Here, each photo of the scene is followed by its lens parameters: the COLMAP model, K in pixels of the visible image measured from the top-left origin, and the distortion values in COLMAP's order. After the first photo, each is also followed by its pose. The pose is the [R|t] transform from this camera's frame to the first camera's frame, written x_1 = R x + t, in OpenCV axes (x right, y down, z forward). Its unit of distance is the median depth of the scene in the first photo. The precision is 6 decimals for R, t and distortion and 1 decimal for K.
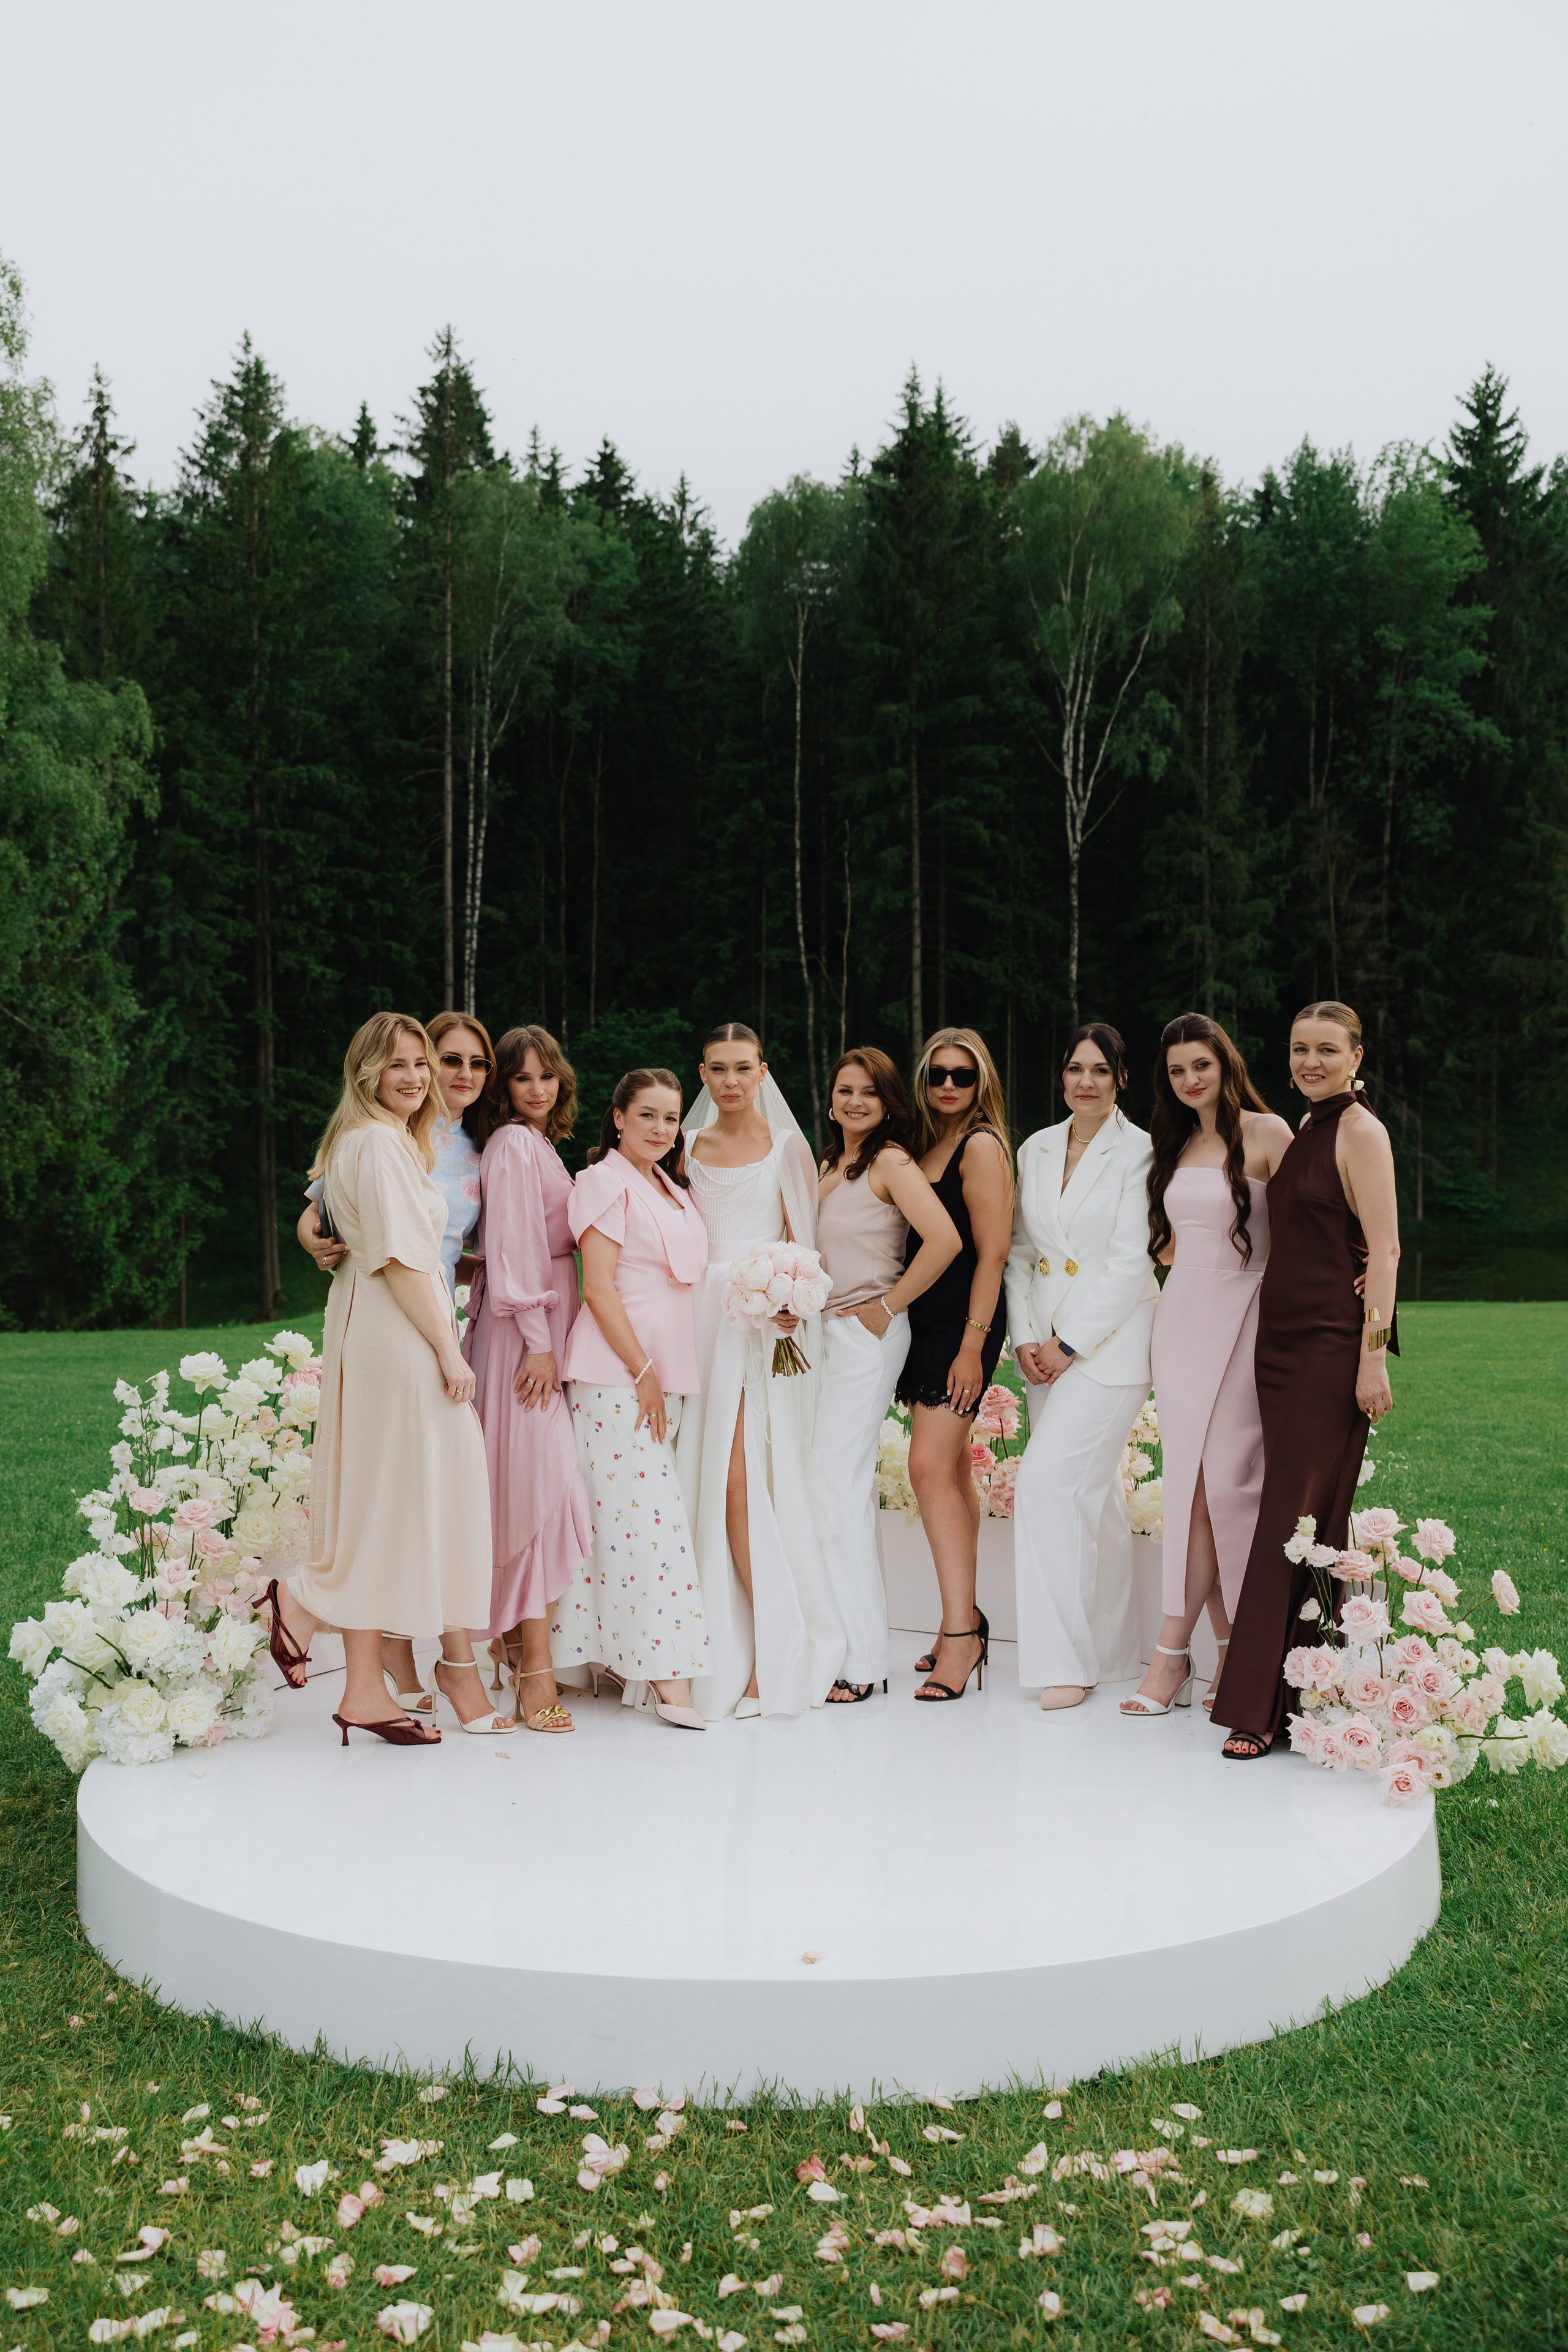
lens RADIAL K [[2139.3, 0, 727.6], [0, 2139.3, 1142.6], [0, 0, 1]] dist [0.009925, 0.000000]
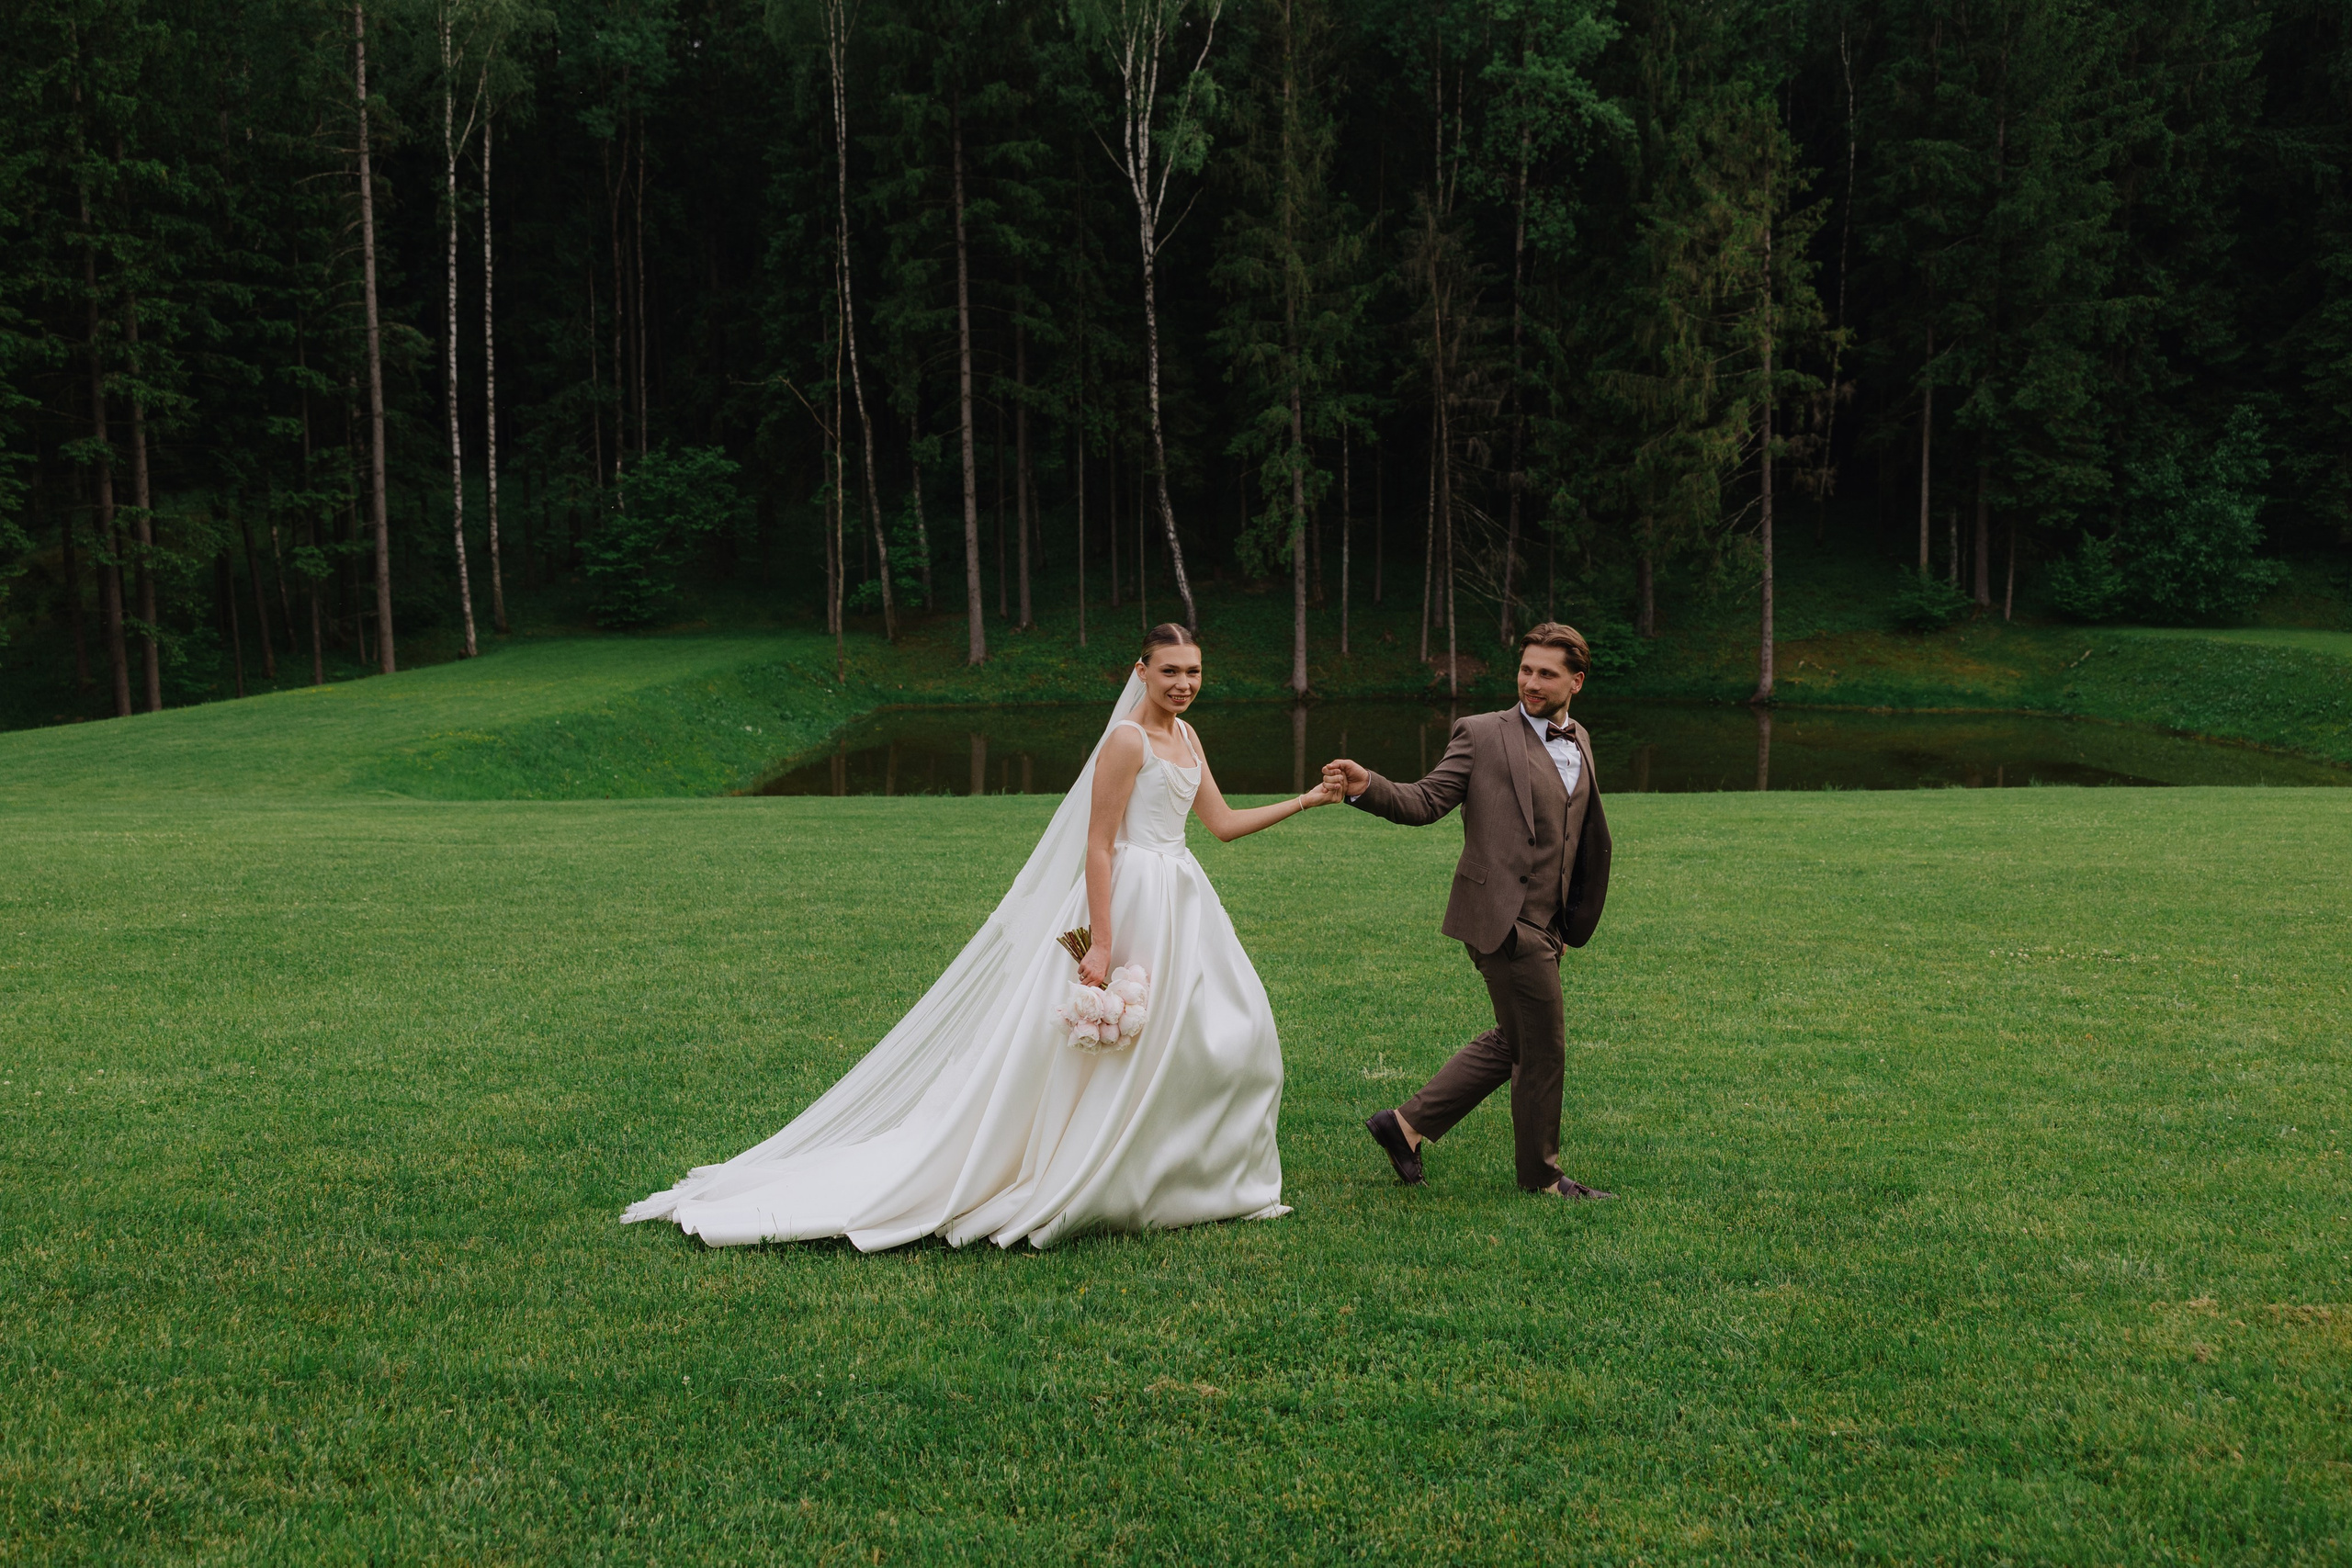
lens RADIAL K [[1855.8, 0, 1198.6], [0, 1855.8, 734.4], [0, 0, 1]] dist [-0.005480, 0.033920]
pose [[0.996485, 0.002112, -0.083739, 0.253896], [0.003748, 0.997557, 0.069760, 0.005616], [0.083682, -0.069829, 0.994043, 0.224775]]
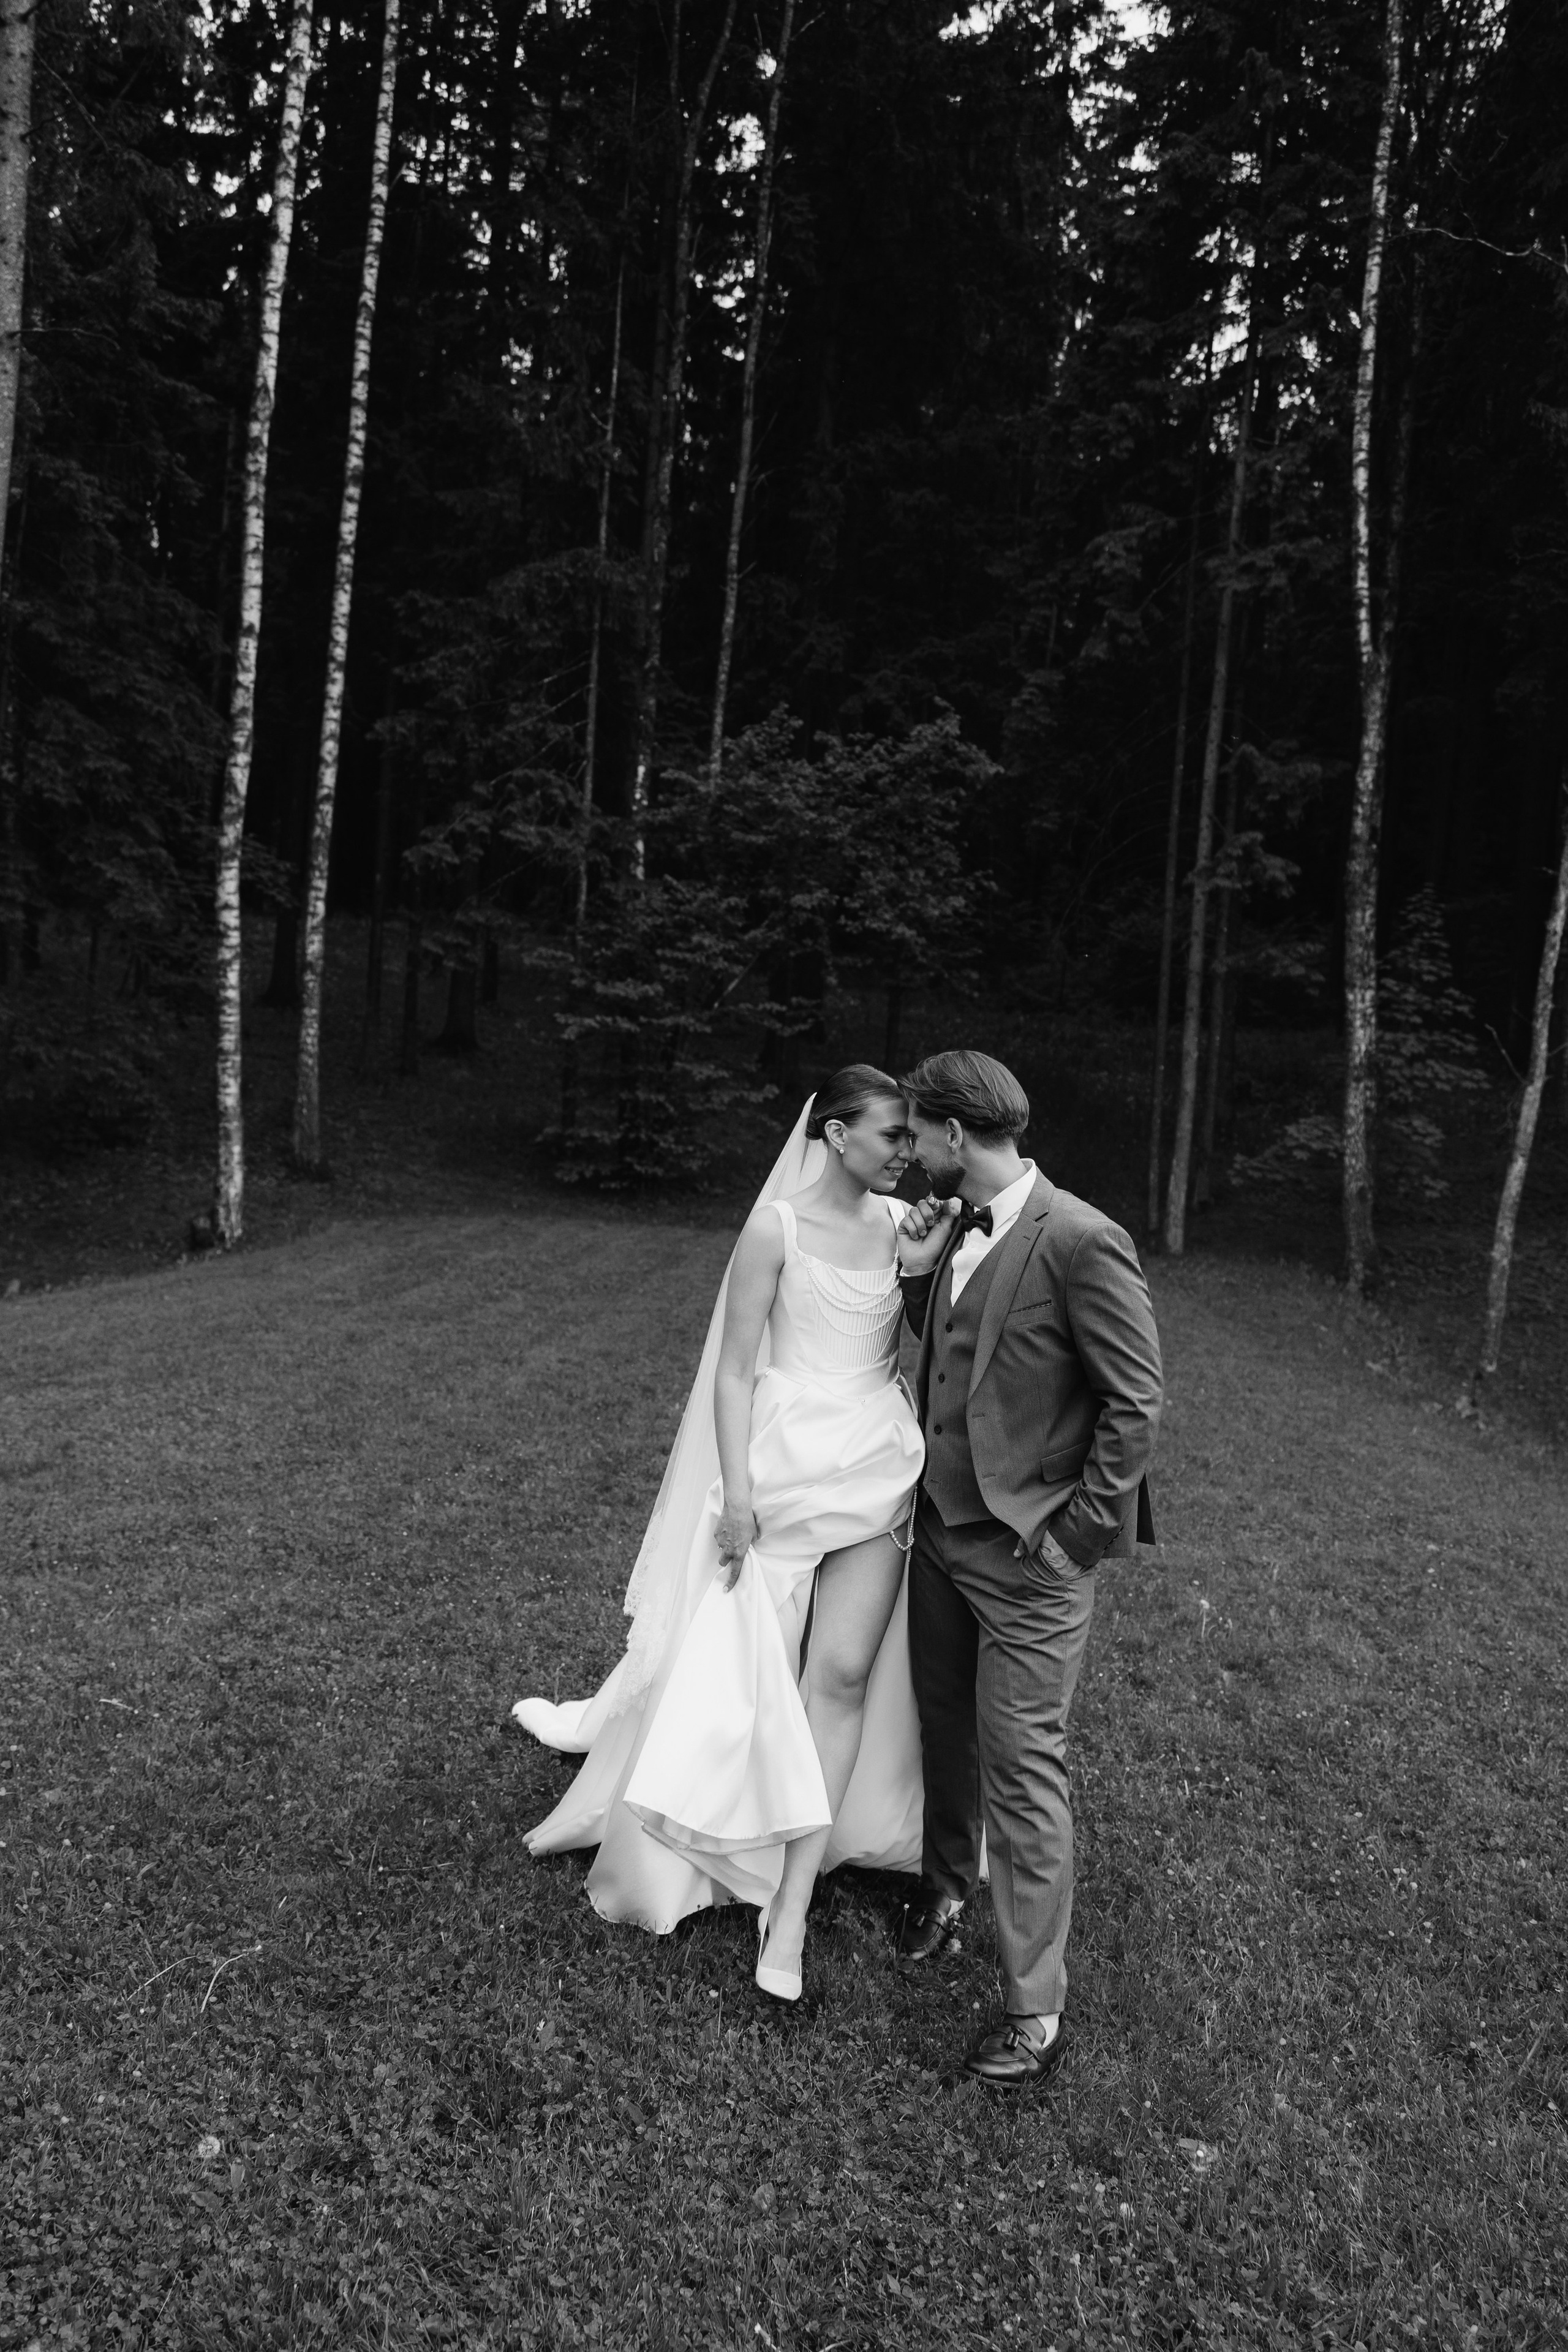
lens RADIAL K [[1856.0, 0, 764.5], [0, 1856.0, 1208.4], [0, 0, 1]] dist [-0.005480, 0.033920]
pose [[0.984080, 0.077676, -0.159855, -0.001080], [-0.077899, 0.996949, 0.004879, 0.014491], [0.159747, 0.007651, 0.987128, 0.733537]]
